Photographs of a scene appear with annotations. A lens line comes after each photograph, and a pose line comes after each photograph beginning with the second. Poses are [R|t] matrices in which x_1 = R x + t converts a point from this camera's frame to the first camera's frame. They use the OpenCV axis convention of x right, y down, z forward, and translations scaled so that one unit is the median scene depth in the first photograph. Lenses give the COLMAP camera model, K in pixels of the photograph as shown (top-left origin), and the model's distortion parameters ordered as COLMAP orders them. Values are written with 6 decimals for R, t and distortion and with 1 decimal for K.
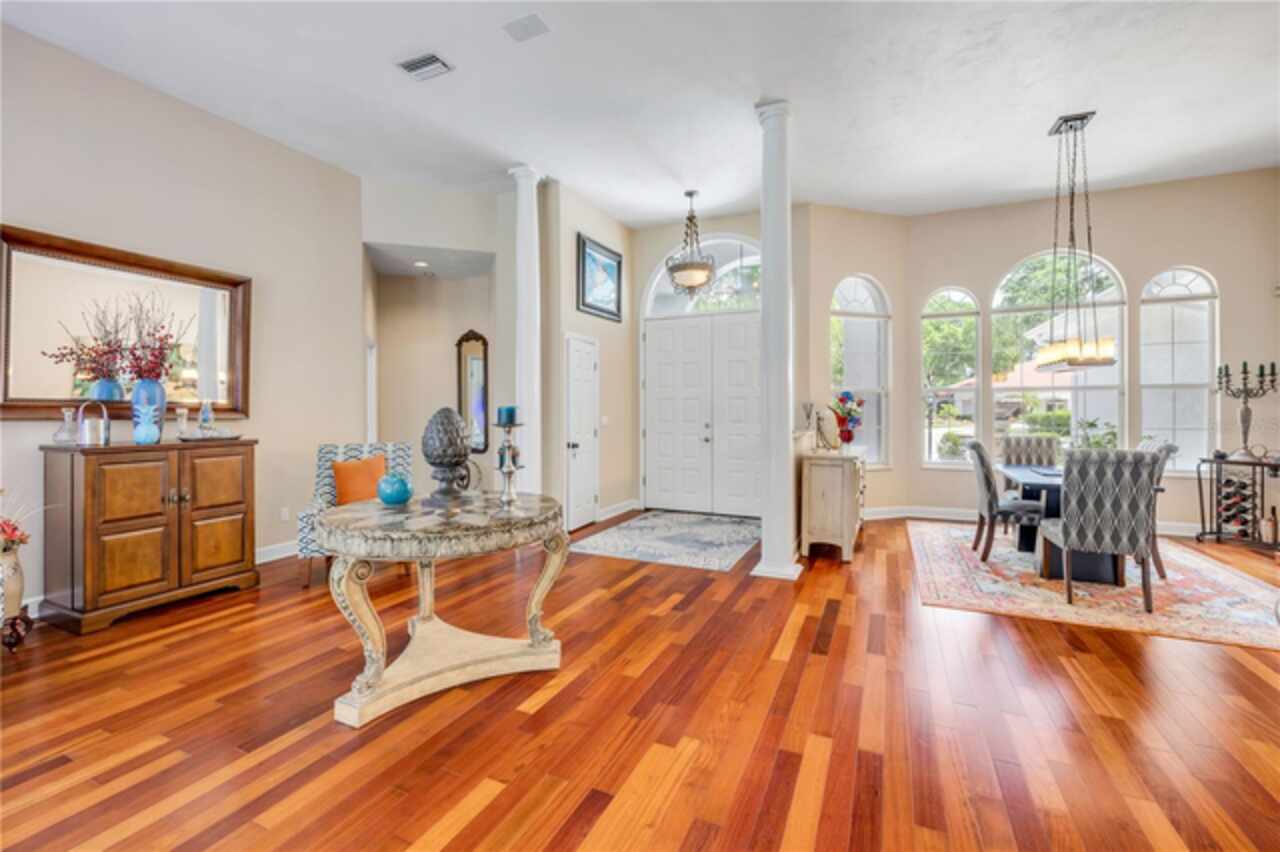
lens RADIAL K [[554.6, 0, 637.6], [0, 554.6, 420.7], [0, 0, 1]] dist [-0.000942, -0.000090]
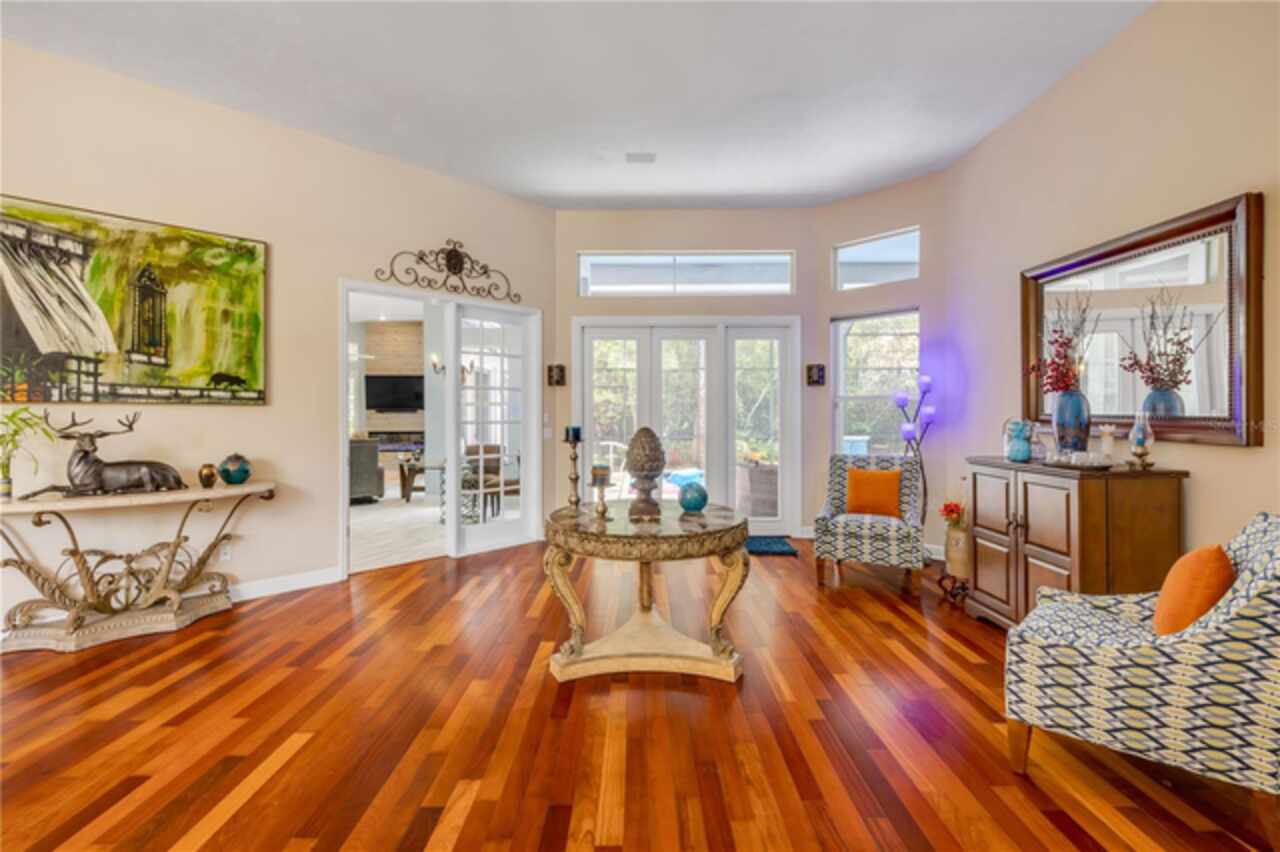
lens RADIAL K [[554.6, 0, 631.7], [0, 554.6, 420.0], [0, 0, 1]] dist [-0.000942, -0.000090]
pose [[-0.913721, 0.003013, -0.406331, 0.117780], [0.000330, 0.999978, 0.006671, -0.037824], [0.406343, 0.005961, -0.913701, 1.650012]]
